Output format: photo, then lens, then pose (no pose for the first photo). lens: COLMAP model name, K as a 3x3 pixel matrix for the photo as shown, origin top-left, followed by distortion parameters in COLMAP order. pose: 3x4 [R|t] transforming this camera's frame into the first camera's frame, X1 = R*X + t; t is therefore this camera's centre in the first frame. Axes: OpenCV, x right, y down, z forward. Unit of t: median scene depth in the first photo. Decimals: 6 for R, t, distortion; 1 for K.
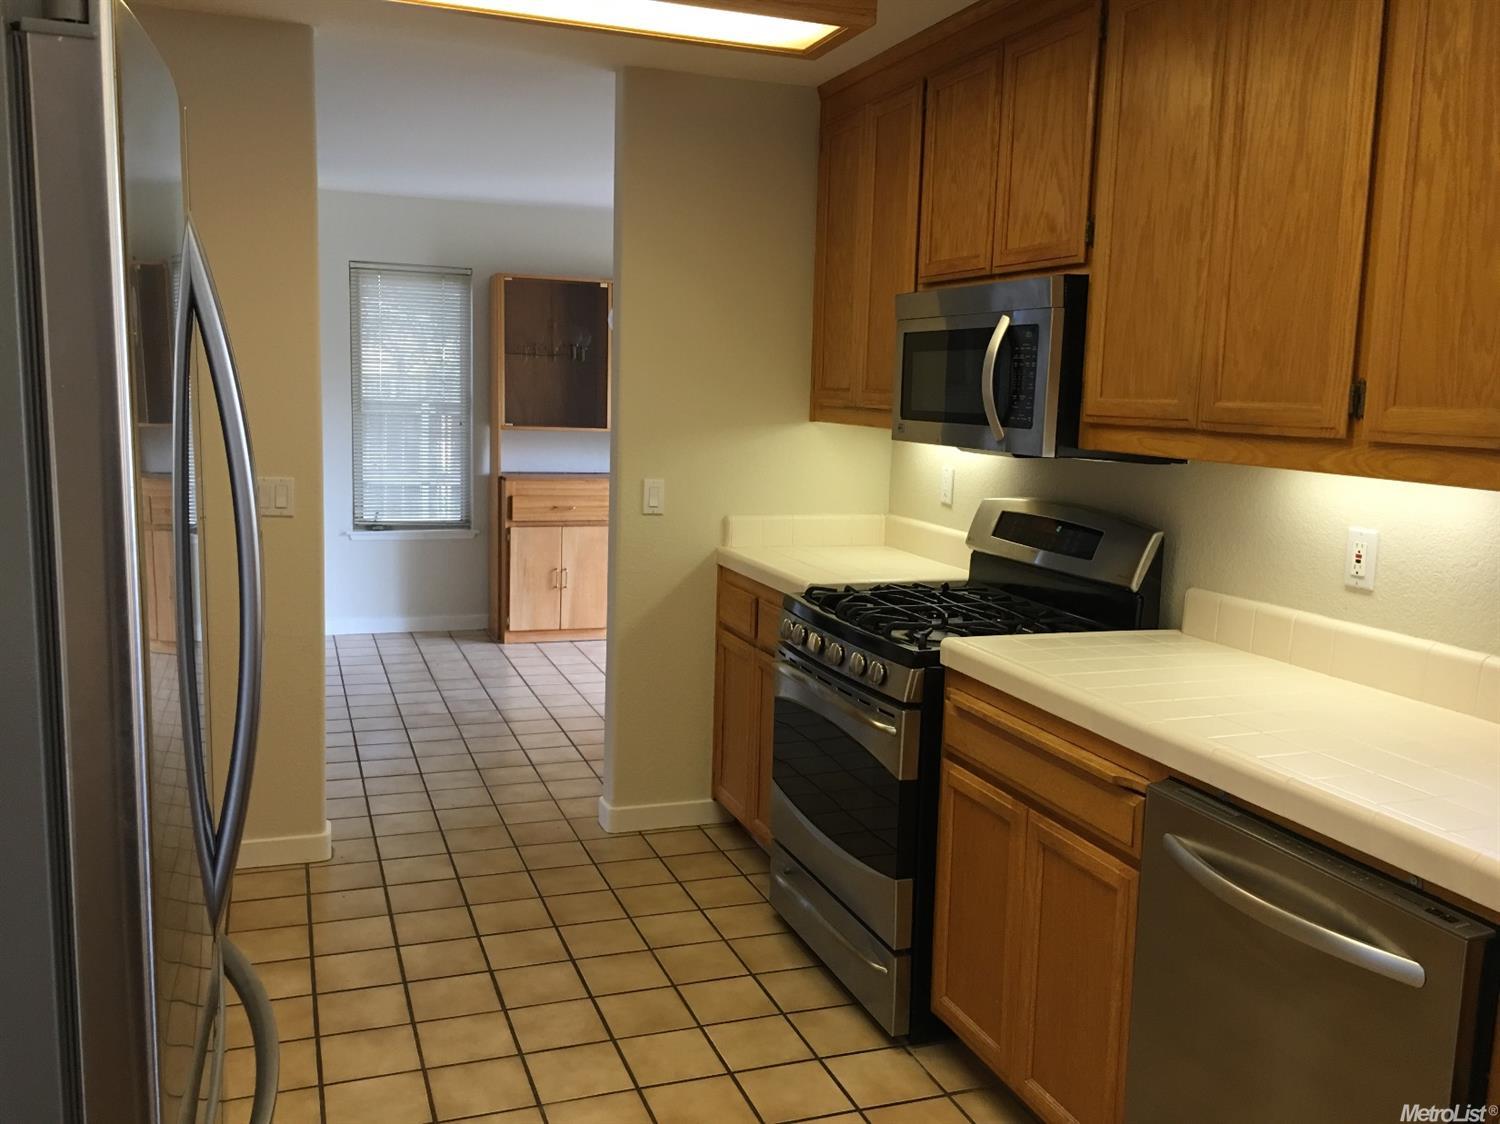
lens RADIAL K [[1275.9, 0, 750.0], [0, 1275.9, 562.0], [0, 0, 1]] dist [0.079770, -0.112372]
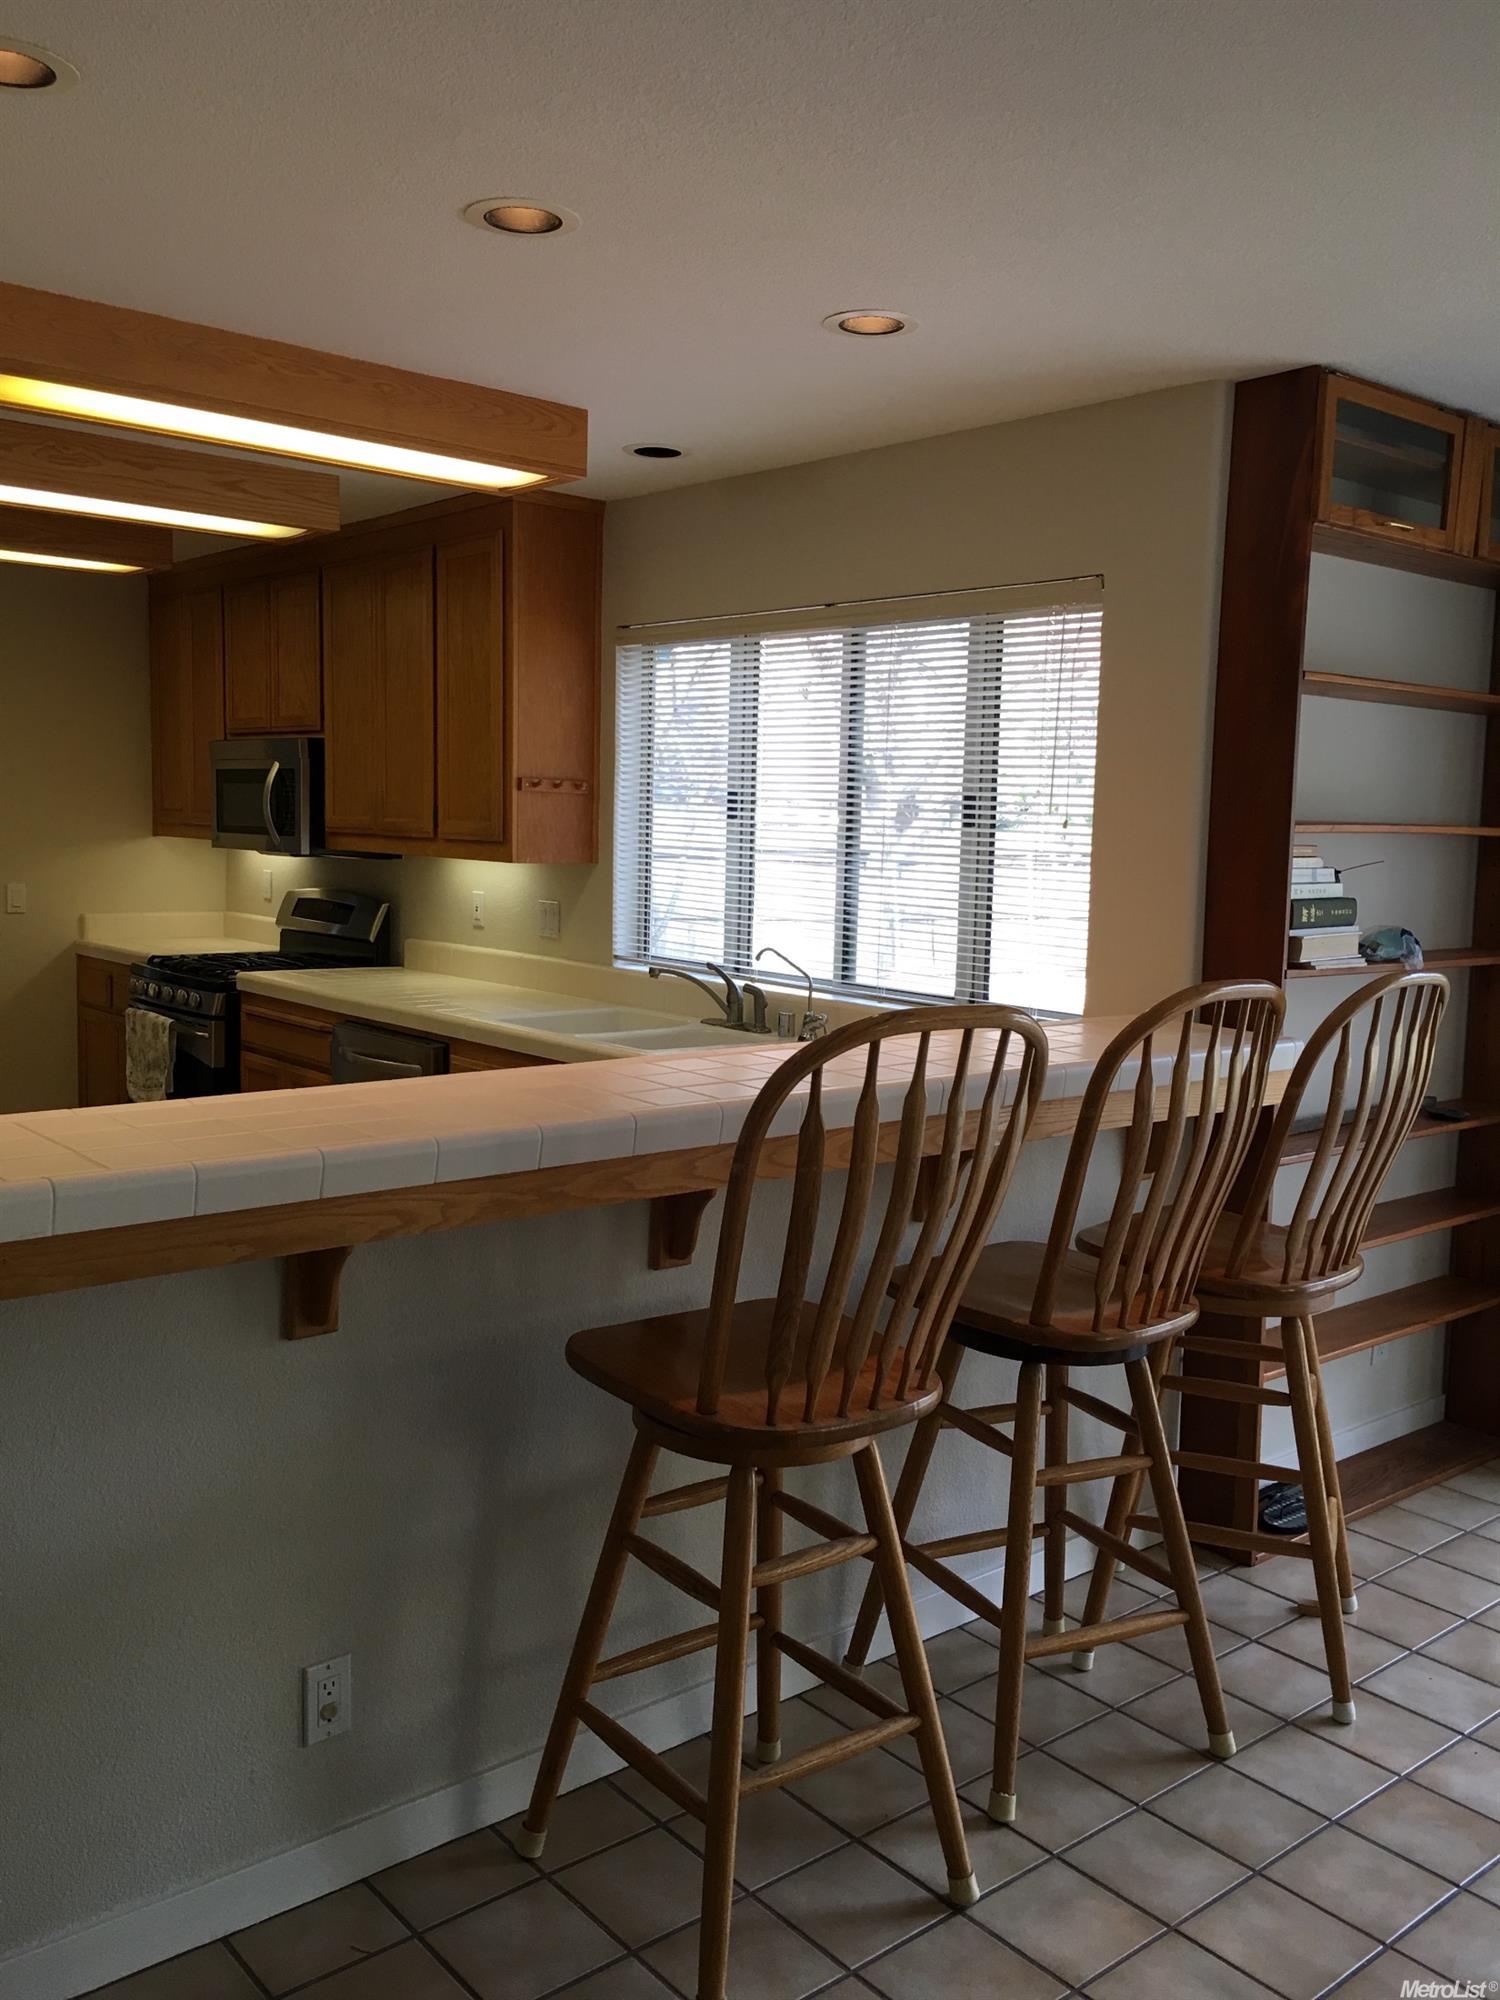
lens RADIAL K [[1701.2, 0, 750.0], [0, 1701.2, 1000.0], [0, 0, 1]] dist [0.079770, -0.112372]
pose [[0.939510, -0.041915, 0.339948, 0.022545], [0.049425, 0.998687, -0.013457, 0.116901], [-0.338937, 0.029444, 0.940348, -0.881586]]
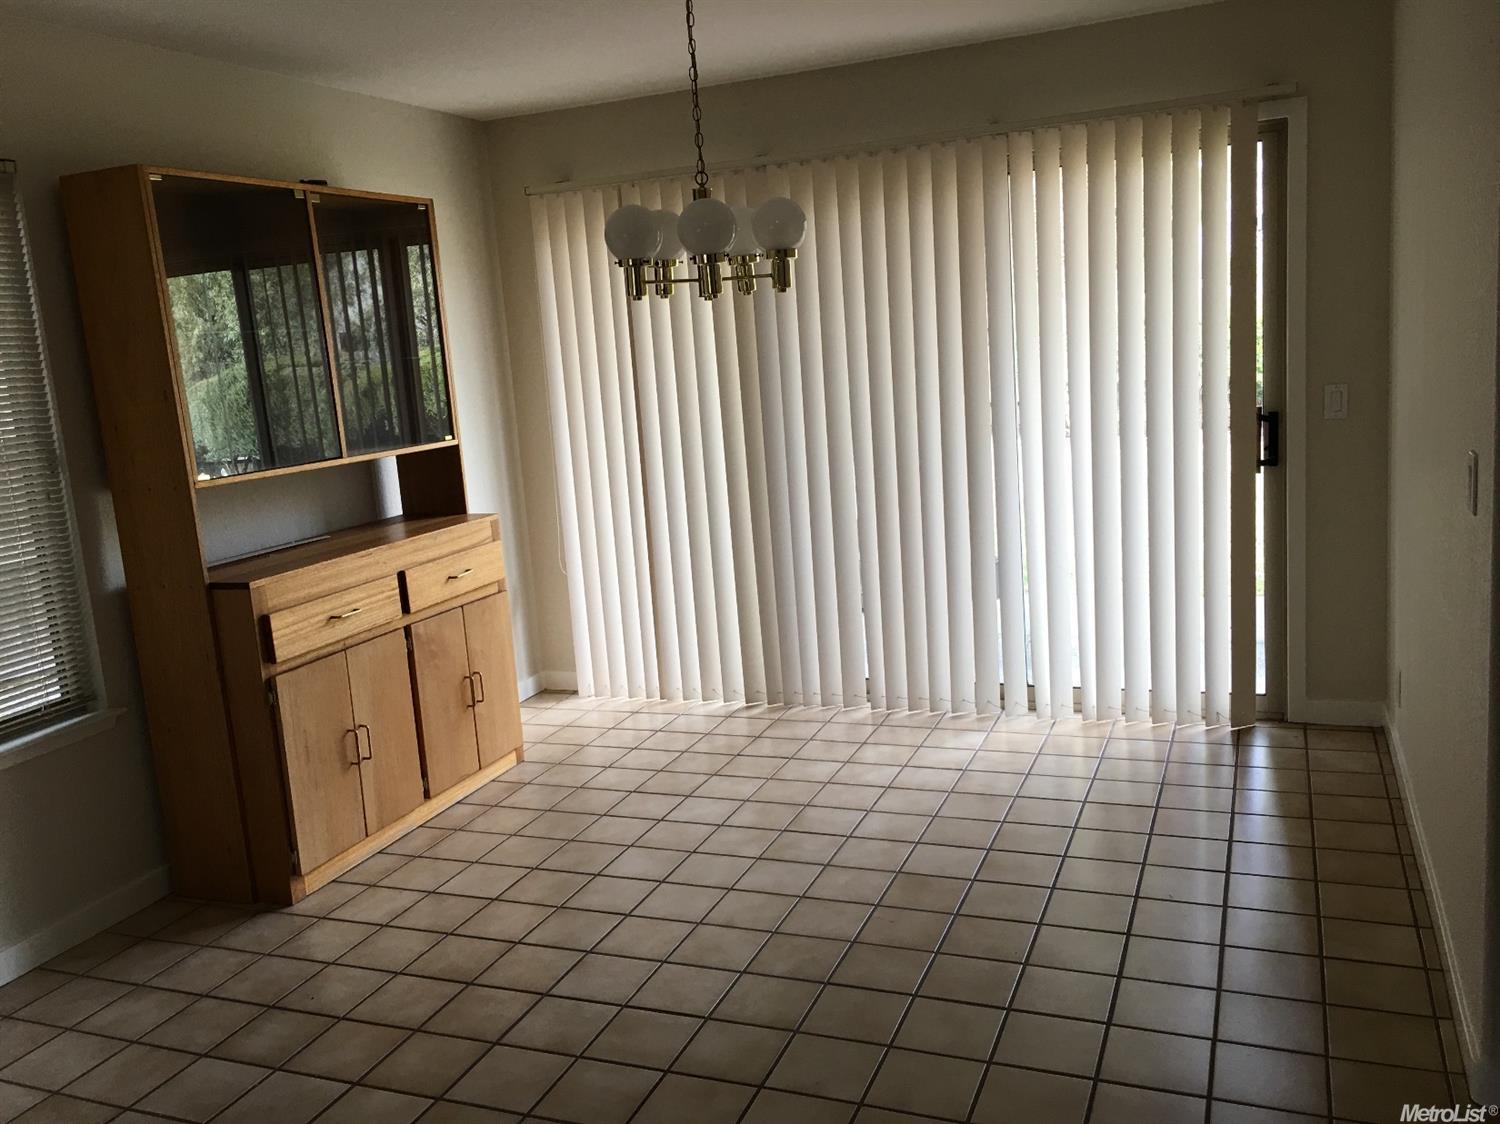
lens RADIAL K [[1275.9, 0, 750.0], [0, 1275.9, 562.0], [0, 0, 1]] dist [0.079770, -0.112372]
pose [[0.664832, -0.208078, 0.717428, -0.452394], [0.194165, 0.975545, 0.103011, -0.094214], [-0.721318, 0.070815, 0.688975, 0.565456]]
